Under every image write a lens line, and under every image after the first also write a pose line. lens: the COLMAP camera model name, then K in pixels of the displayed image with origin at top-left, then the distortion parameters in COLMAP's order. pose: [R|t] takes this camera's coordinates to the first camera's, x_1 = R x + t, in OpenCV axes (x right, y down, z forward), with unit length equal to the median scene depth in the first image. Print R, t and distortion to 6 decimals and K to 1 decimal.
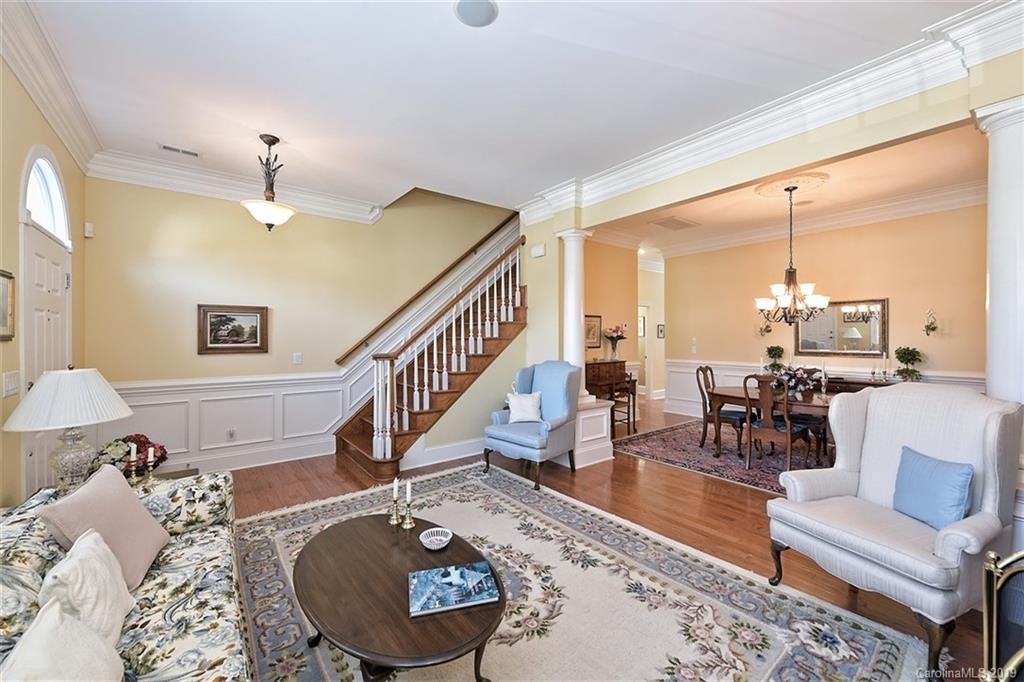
lens RADIAL K [[408.7, 0, 525.2], [0, 408.7, 340.4], [0, 0, 1]] dist [0.004288, -0.001193]
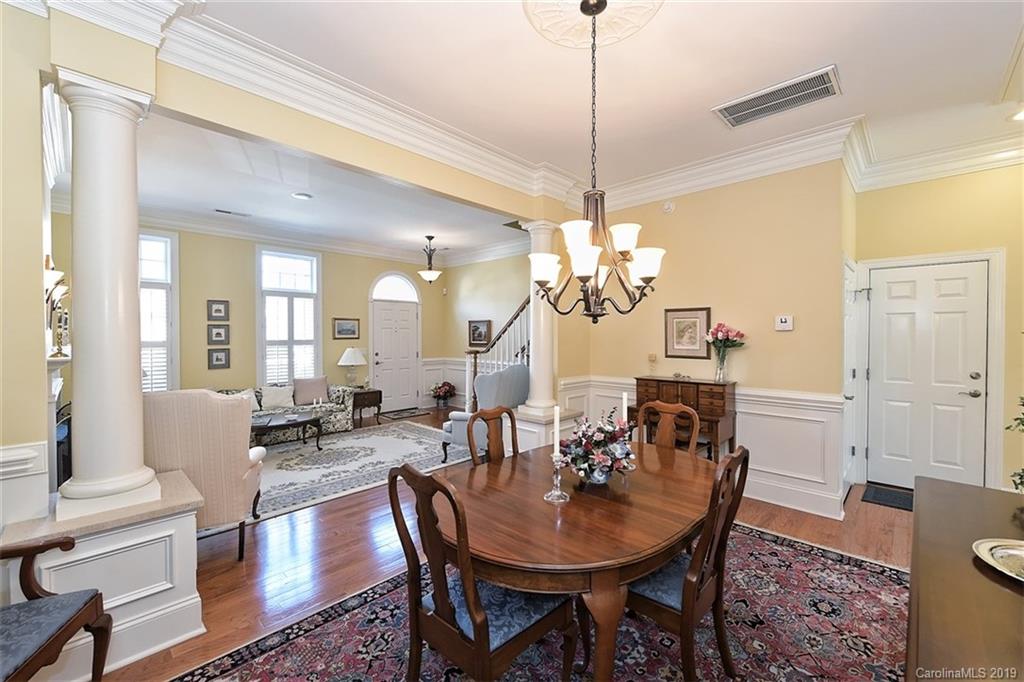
lens RADIAL K [[427.6, 0, 509.5], [0, 427.6, 336.6], [0, 0, 1]] dist [-0.001893, -0.000807]
pose [[0.121092, 0.008176, -0.992608, 1.455999], [-0.010435, 0.999921, 0.006963, -0.031977], [0.992586, 0.009514, 0.121168, 1.127268]]
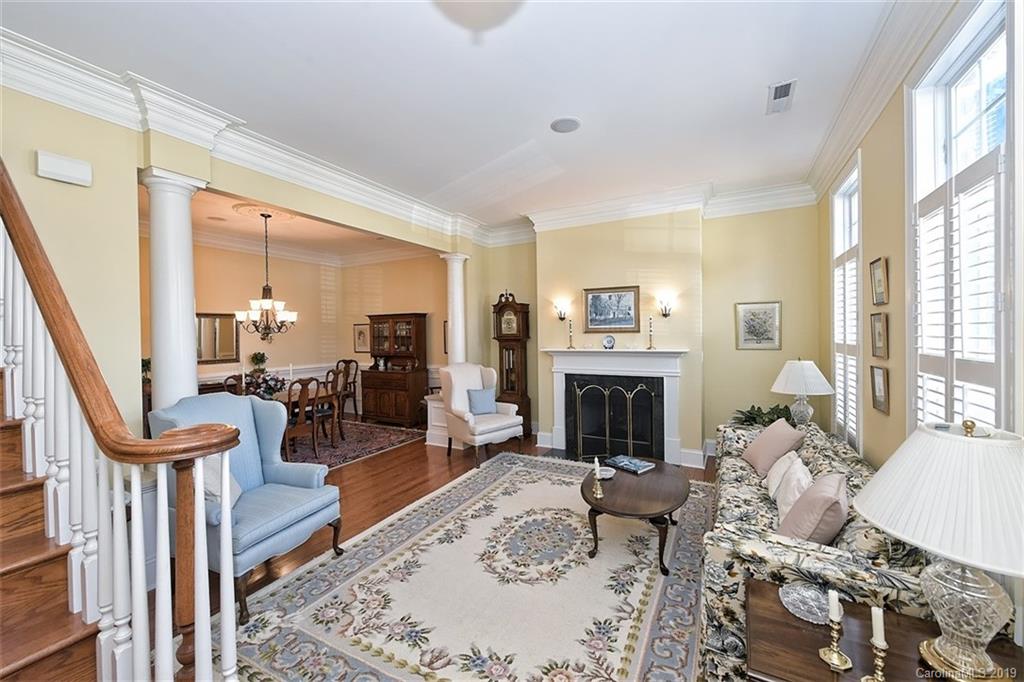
lens RADIAL K [[408.7, 0, 508.7], [0, 408.7, 338.1], [0, 0, 1]] dist [0.004288, -0.001193]
pose [[-0.382850, -0.004550, 0.923799, -0.852557], [0.028152, 0.999466, 0.016589, -0.040001], [-0.923382, 0.032358, -0.382517, 1.072912]]
